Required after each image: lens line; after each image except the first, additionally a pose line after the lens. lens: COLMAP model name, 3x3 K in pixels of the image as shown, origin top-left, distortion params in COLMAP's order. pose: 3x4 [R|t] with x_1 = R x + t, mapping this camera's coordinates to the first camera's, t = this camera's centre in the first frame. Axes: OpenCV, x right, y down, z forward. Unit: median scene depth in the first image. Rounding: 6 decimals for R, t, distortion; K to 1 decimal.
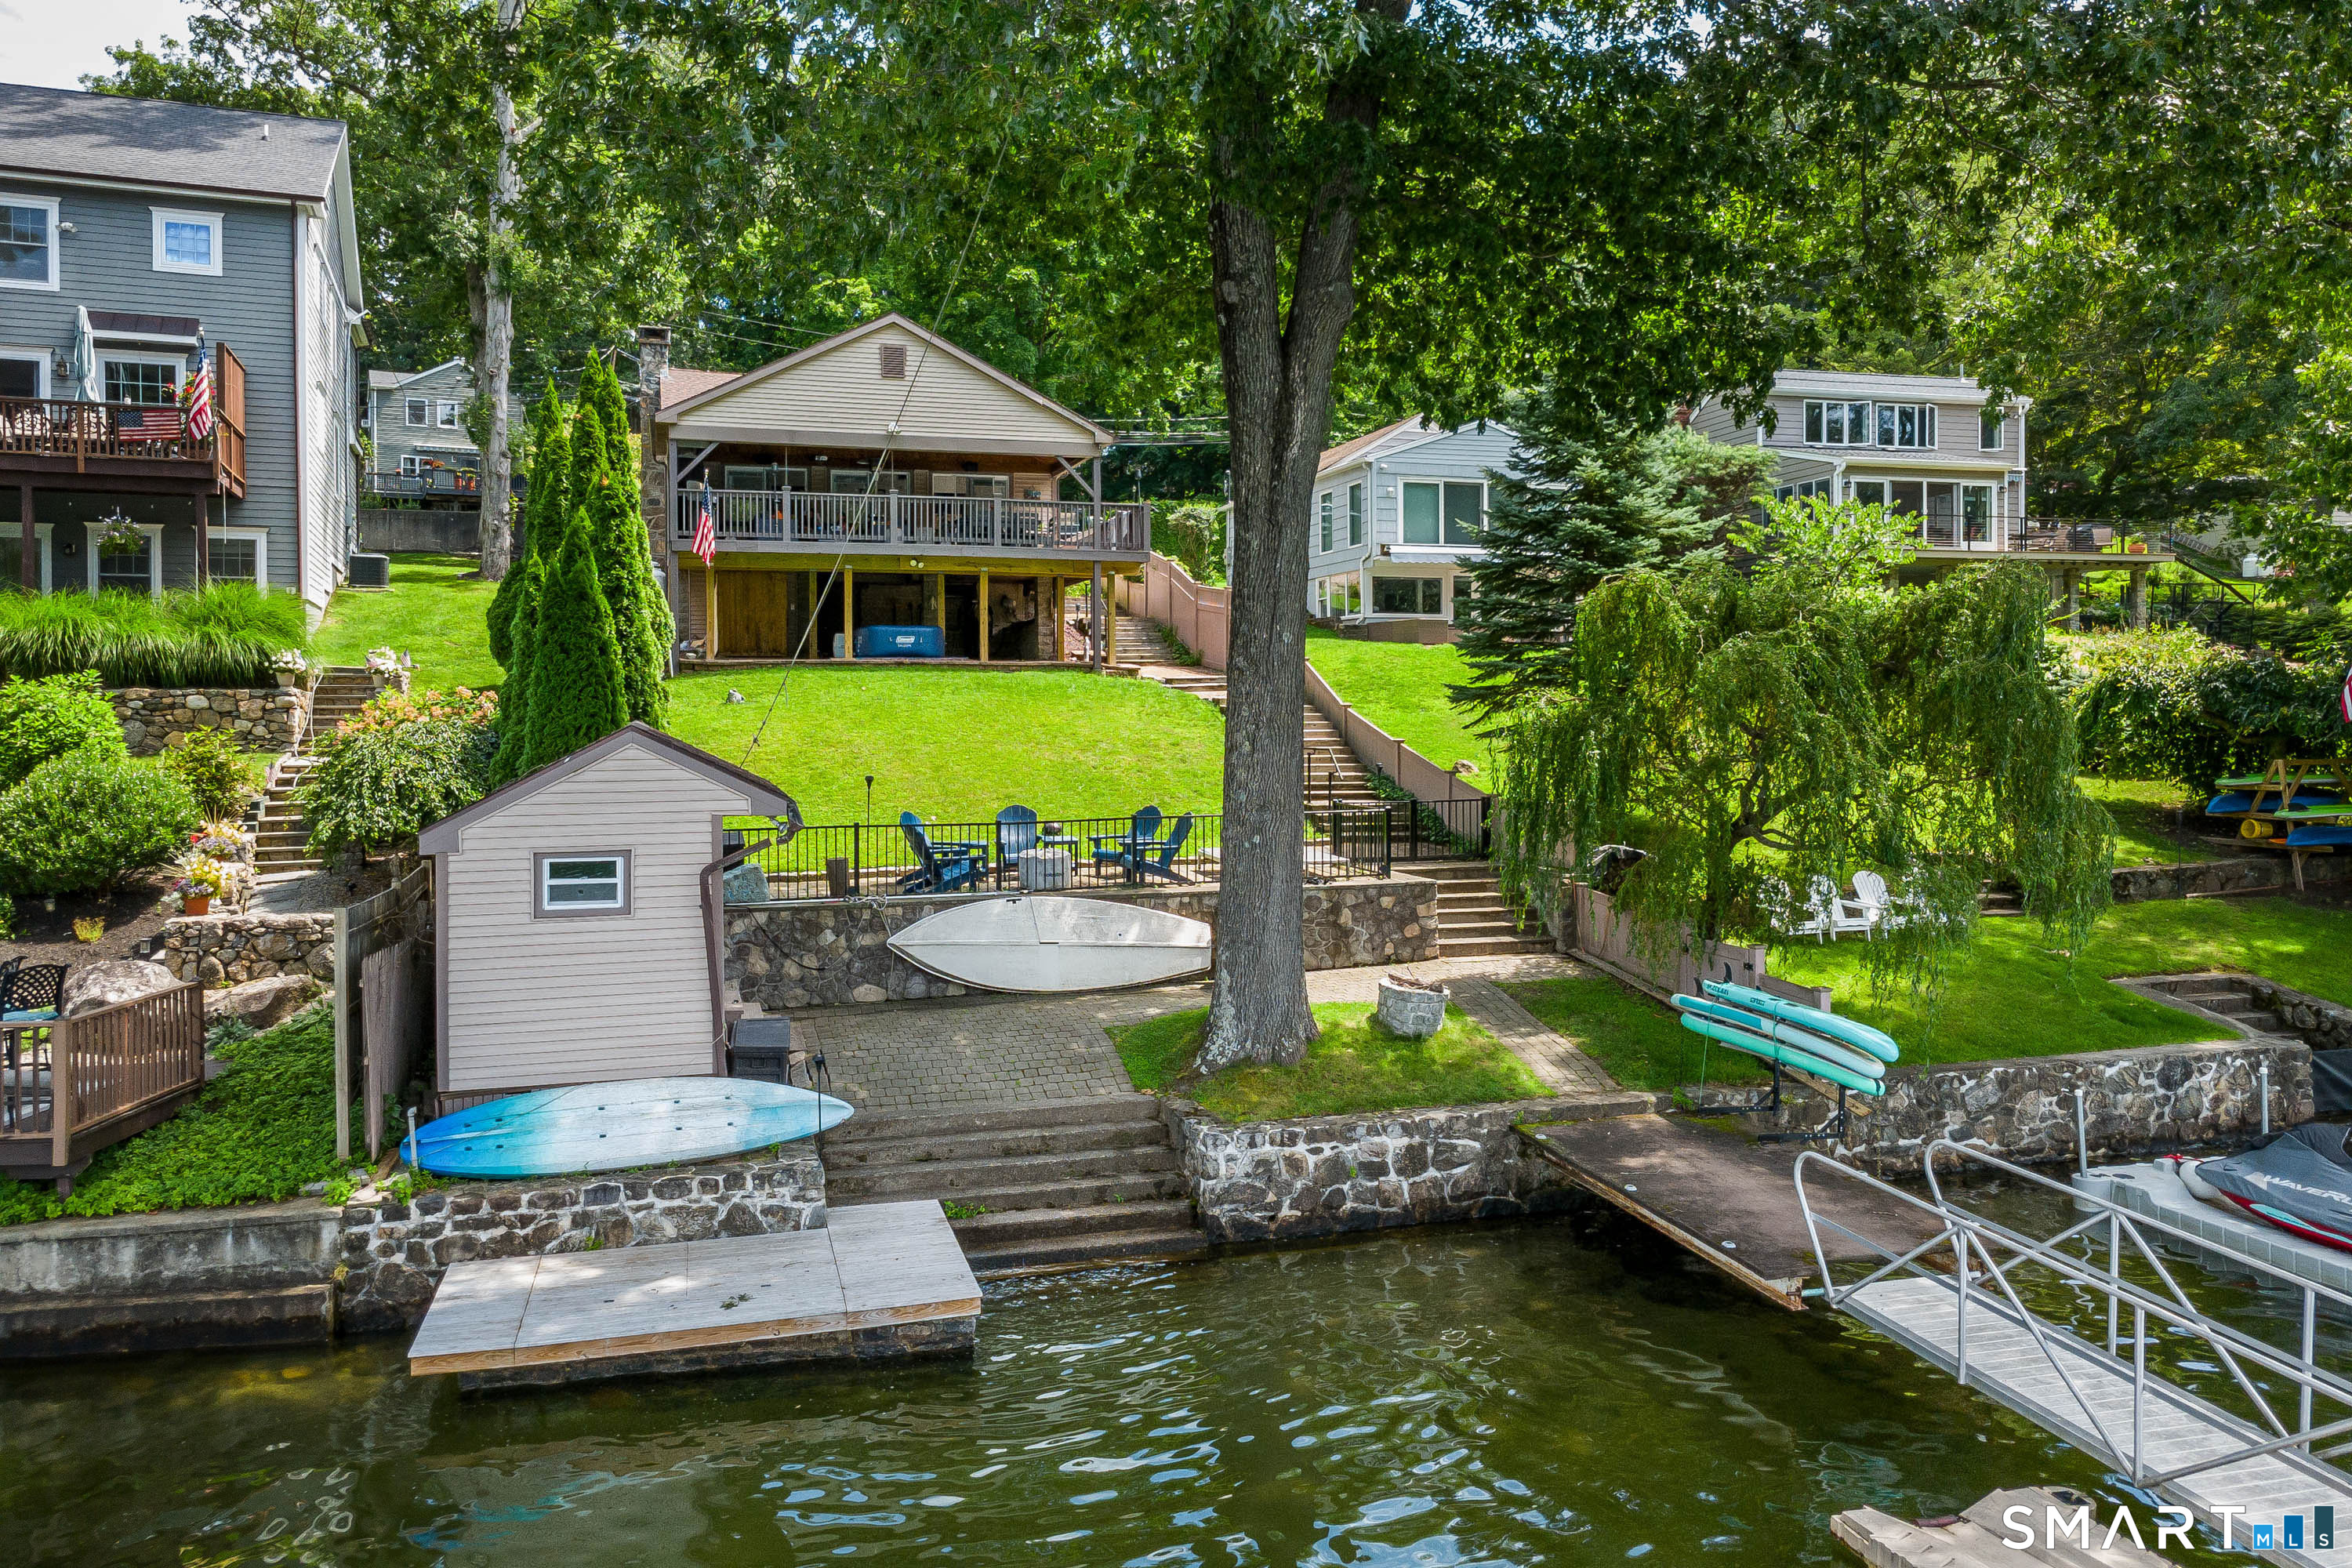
lens RADIAL K [[1658.0, 0, 1177.5], [0, 1658.0, 683.3], [0, 0, 1]] dist [-0.000348, 0.001856]
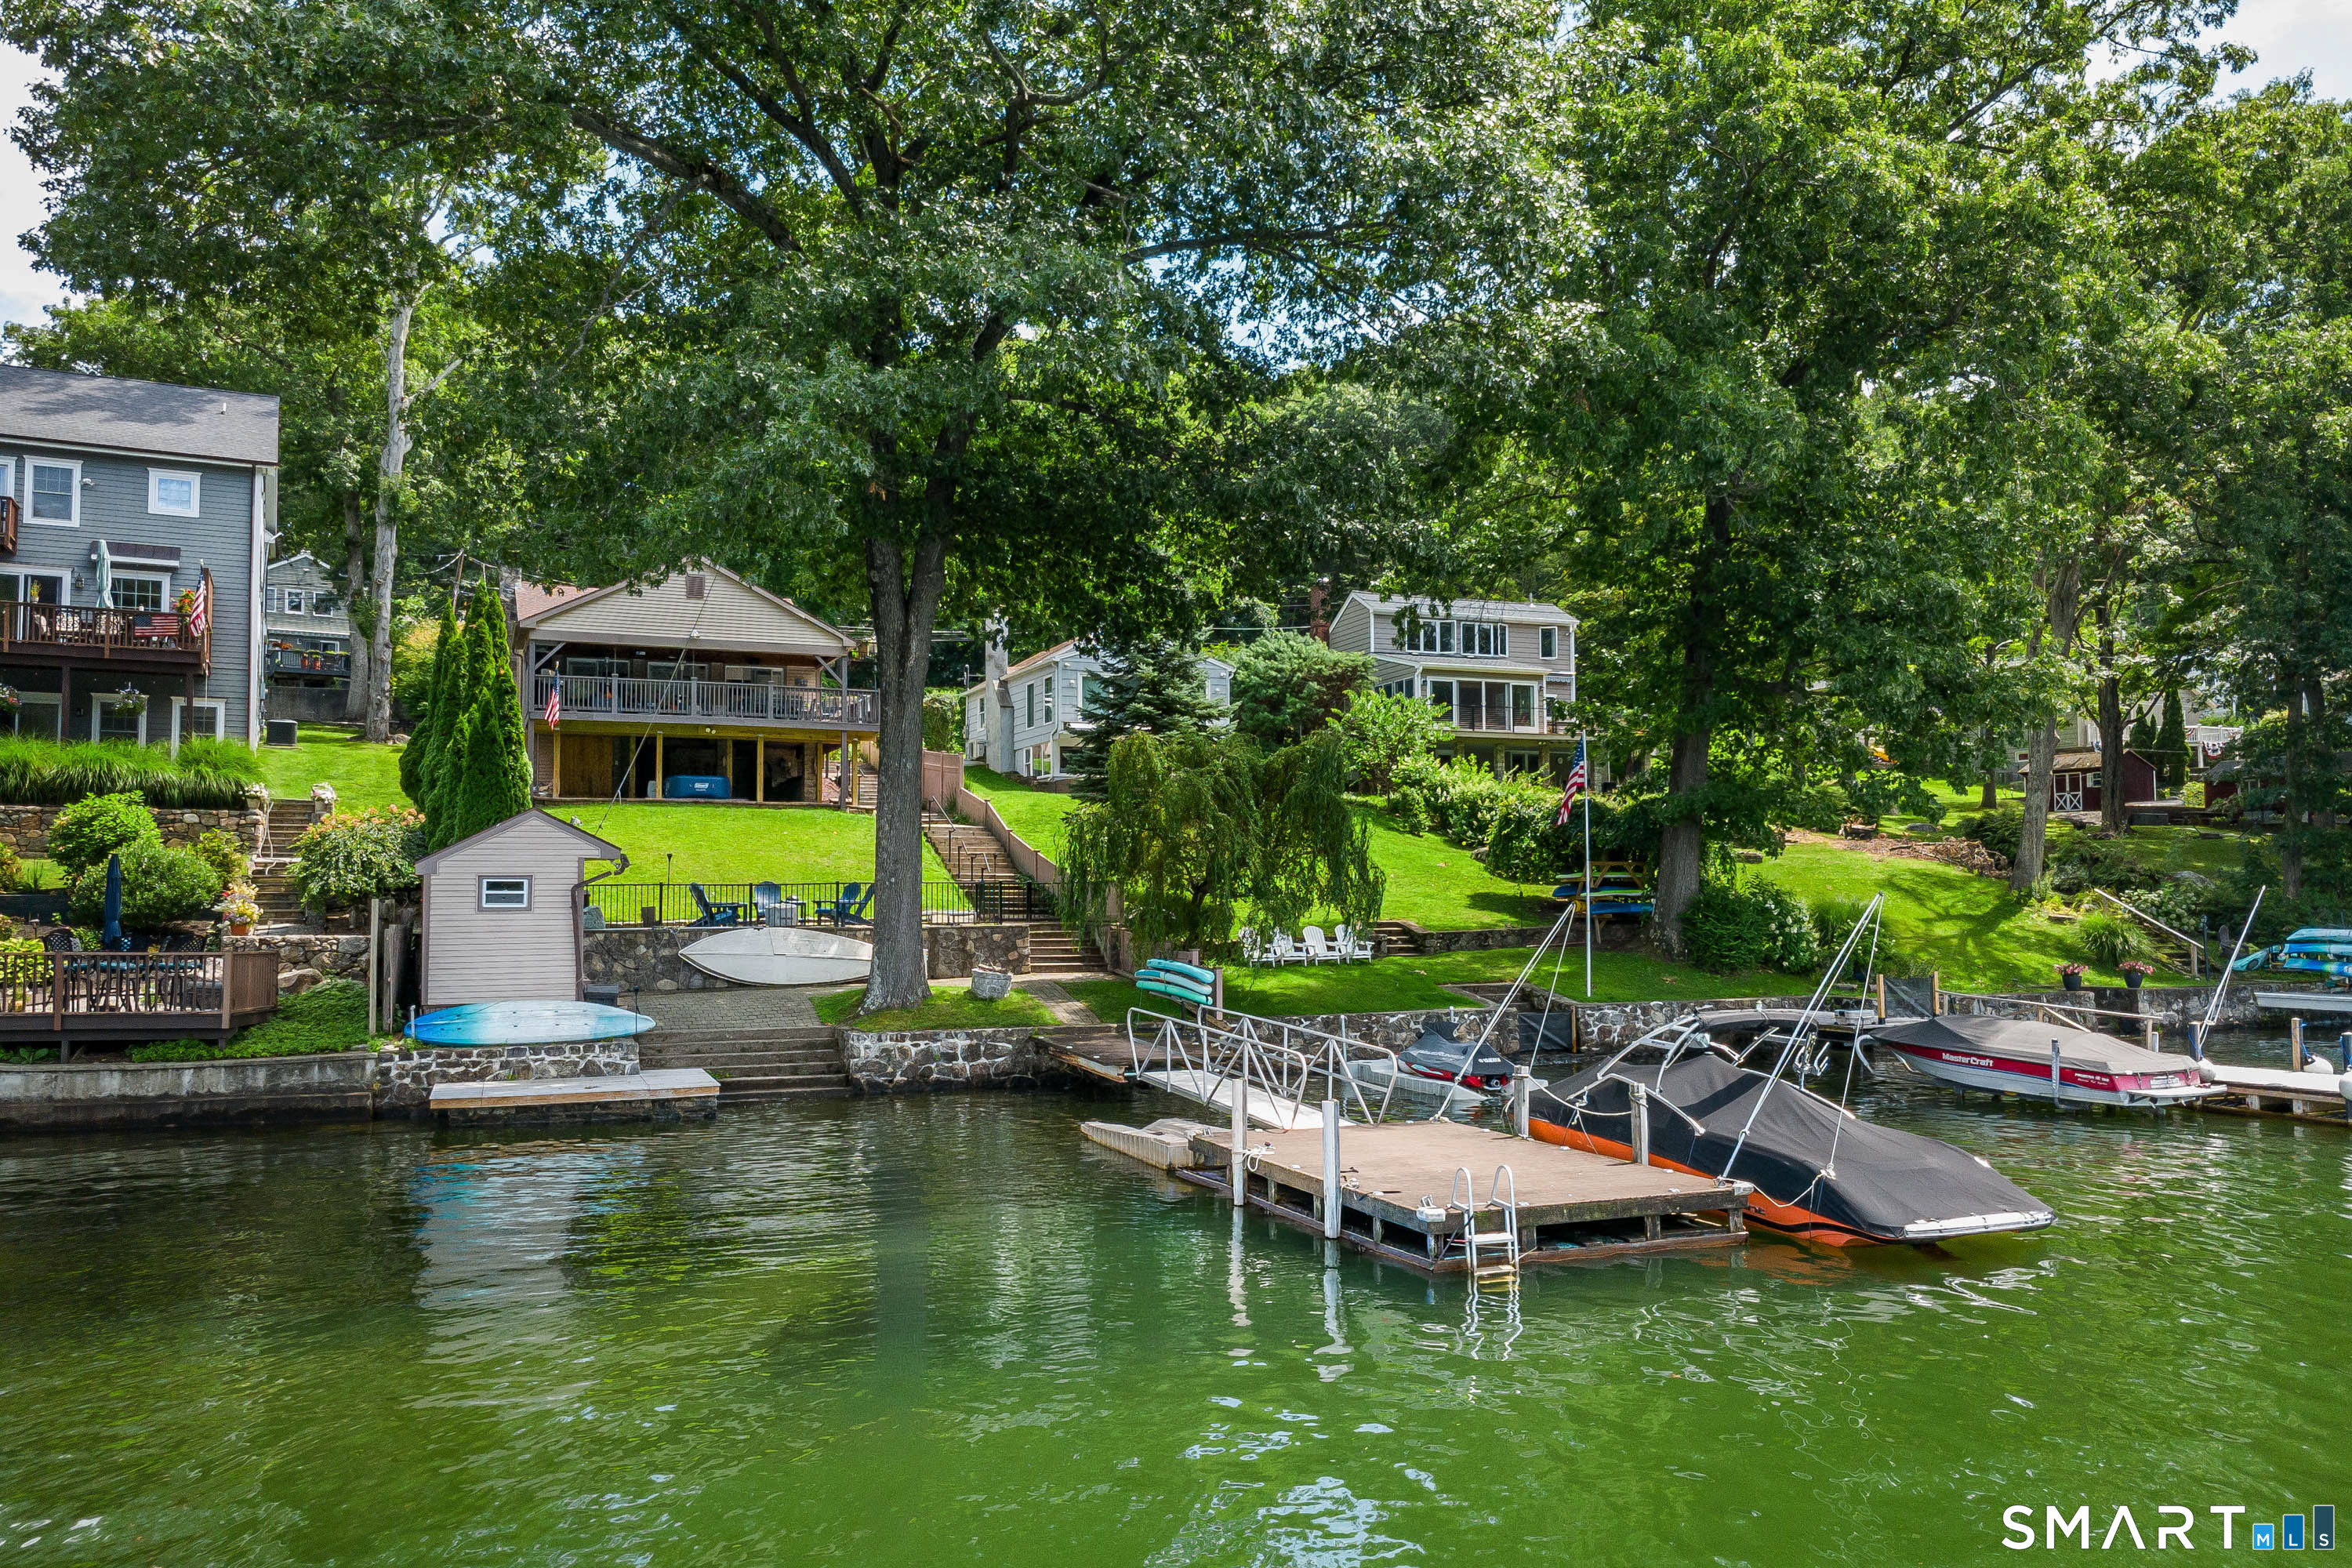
lens RADIAL K [[1667.0, 0, 1176.0], [0, 1667.0, 784.0], [0, 0, 1]] dist [0.007146, 0.003741]
pose [[0.994646, 0.007671, 0.103057, 0.108624], [-0.002245, 0.998610, -0.052664, 0.056286], [-0.103317, 0.052150, 0.993280, -0.531207]]
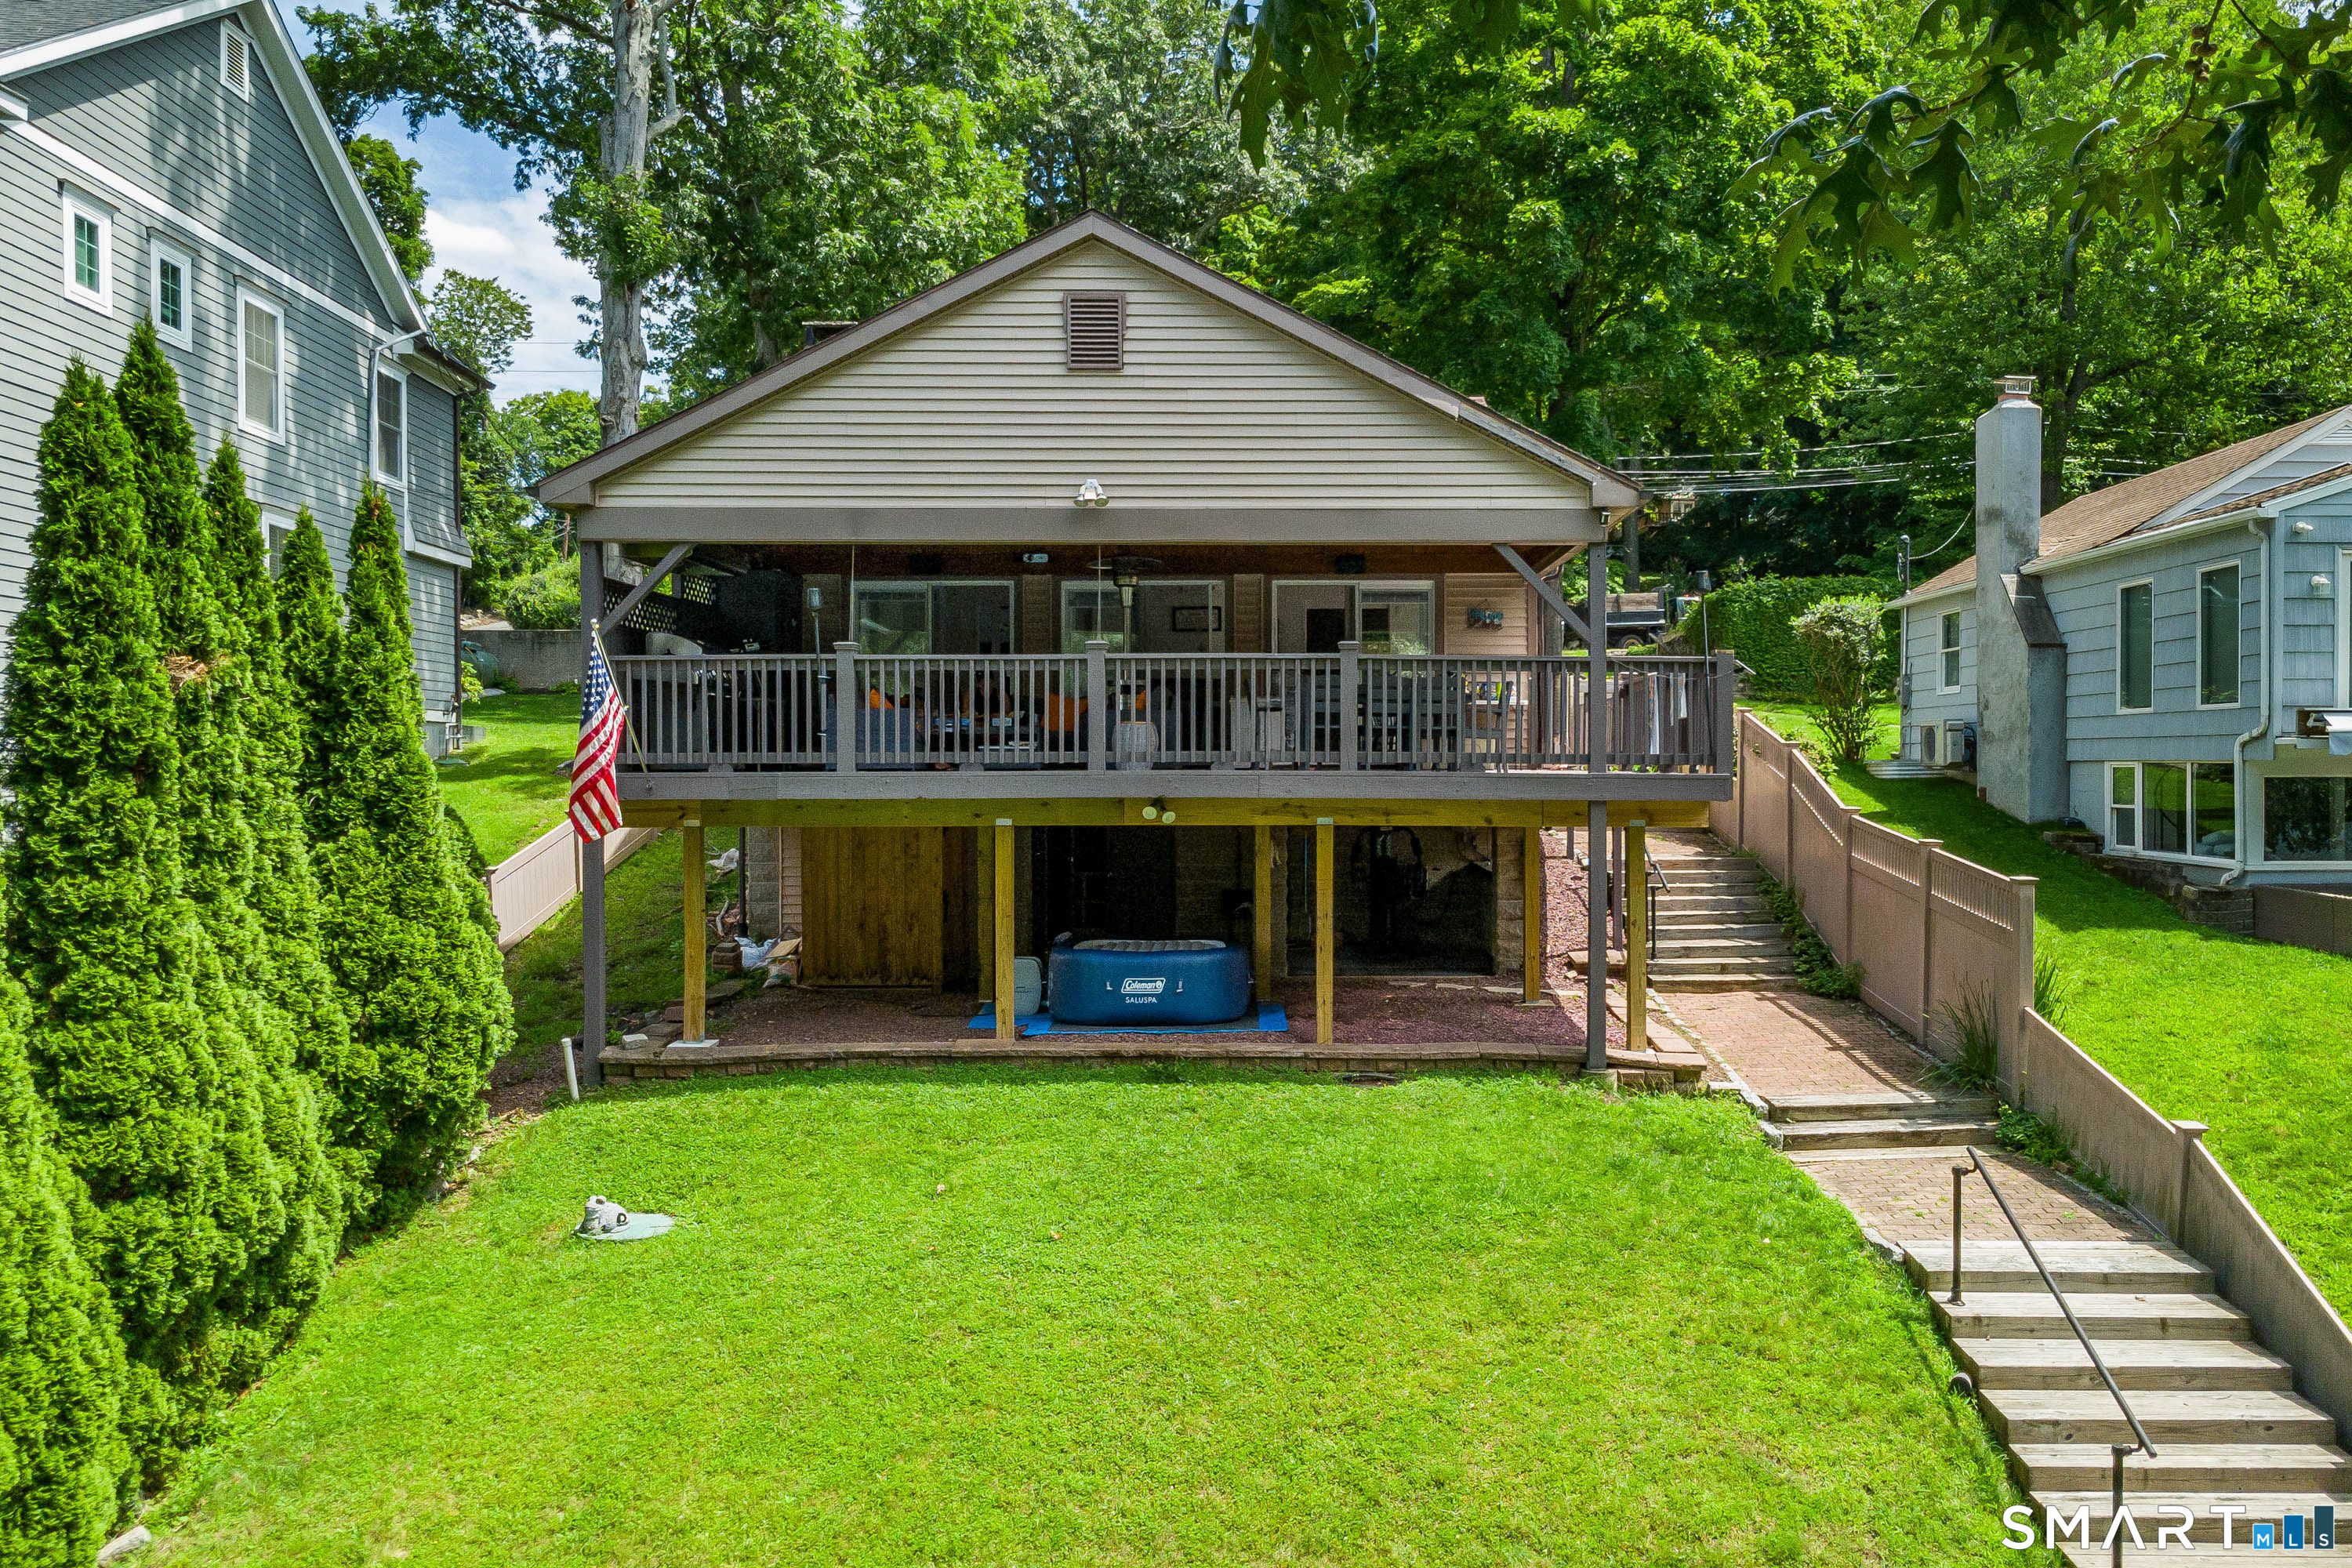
lens RADIAL K [[1723.6, 0, 1289.8], [0, 1723.6, 790.6], [0, 0, 1]] dist [0.003155, 0.003845]
pose [[0.957255, 0.008501, -0.289121, 0.001528], [-0.000230, 0.999590, 0.028629, -0.111058], [0.289246, -0.027339, 0.956864, 0.723535]]
